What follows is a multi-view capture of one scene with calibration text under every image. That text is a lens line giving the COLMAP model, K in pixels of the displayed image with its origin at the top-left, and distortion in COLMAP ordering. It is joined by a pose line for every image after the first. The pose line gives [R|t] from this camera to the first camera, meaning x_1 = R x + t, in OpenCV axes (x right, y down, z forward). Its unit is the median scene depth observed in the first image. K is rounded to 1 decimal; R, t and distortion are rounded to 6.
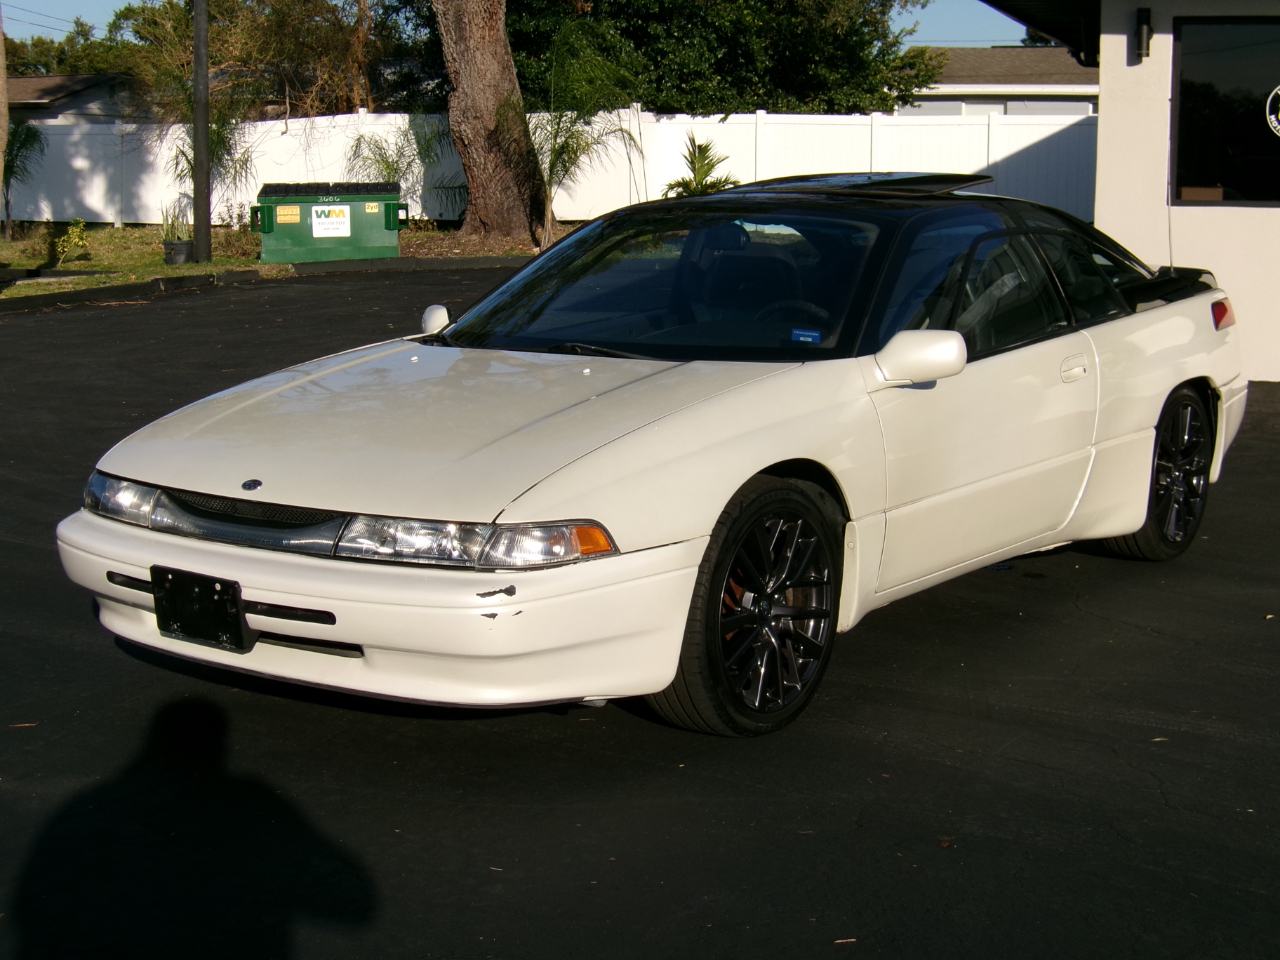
lens RADIAL K [[1954.1, 0, 643.0], [0, 1954.1, 532.7], [0, 0, 1]] dist [-0.122754, 0.025281]
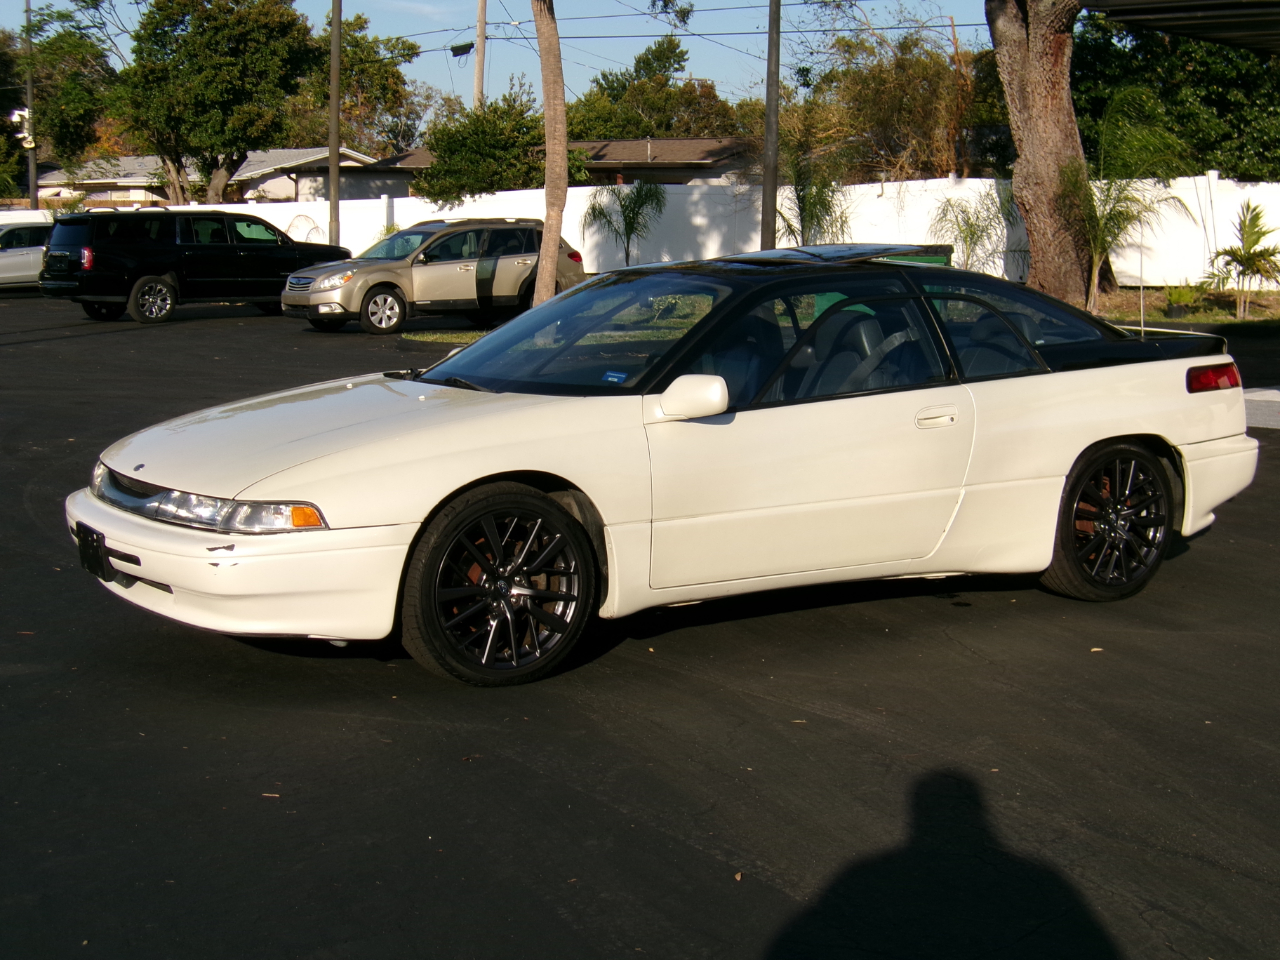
lens RADIAL K [[1954.1, 0, 643.0], [0, 1954.1, 532.7], [0, 0, 1]] dist [-0.122754, 0.025281]
pose [[0.931647, 0.061525, -0.358118, 0.102556], [-0.072293, 0.997243, -0.016742, 0.003113], [0.356101, 0.041487, 0.933526, -0.026357]]
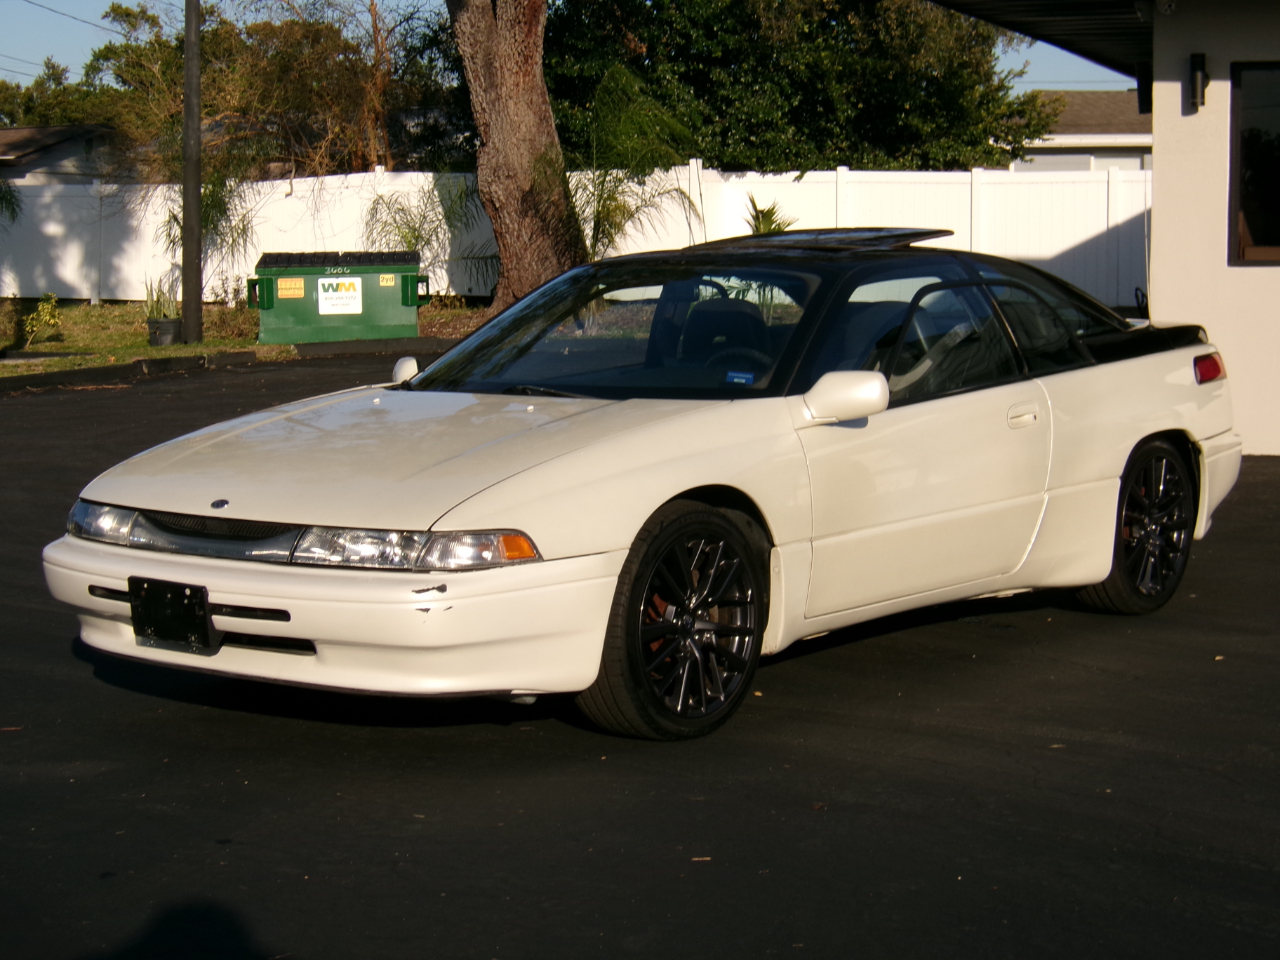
lens RADIAL K [[2411.9, 0, 635.0], [0, 2411.9, 551.9], [0, 0, 1]] dist [-0.094203, -0.184854]
pose [[0.999150, 0.001056, -0.041202, 0.015097], [-0.003343, 0.998454, -0.055477, 0.012693], [0.041080, 0.055567, 0.997609, -0.058742]]
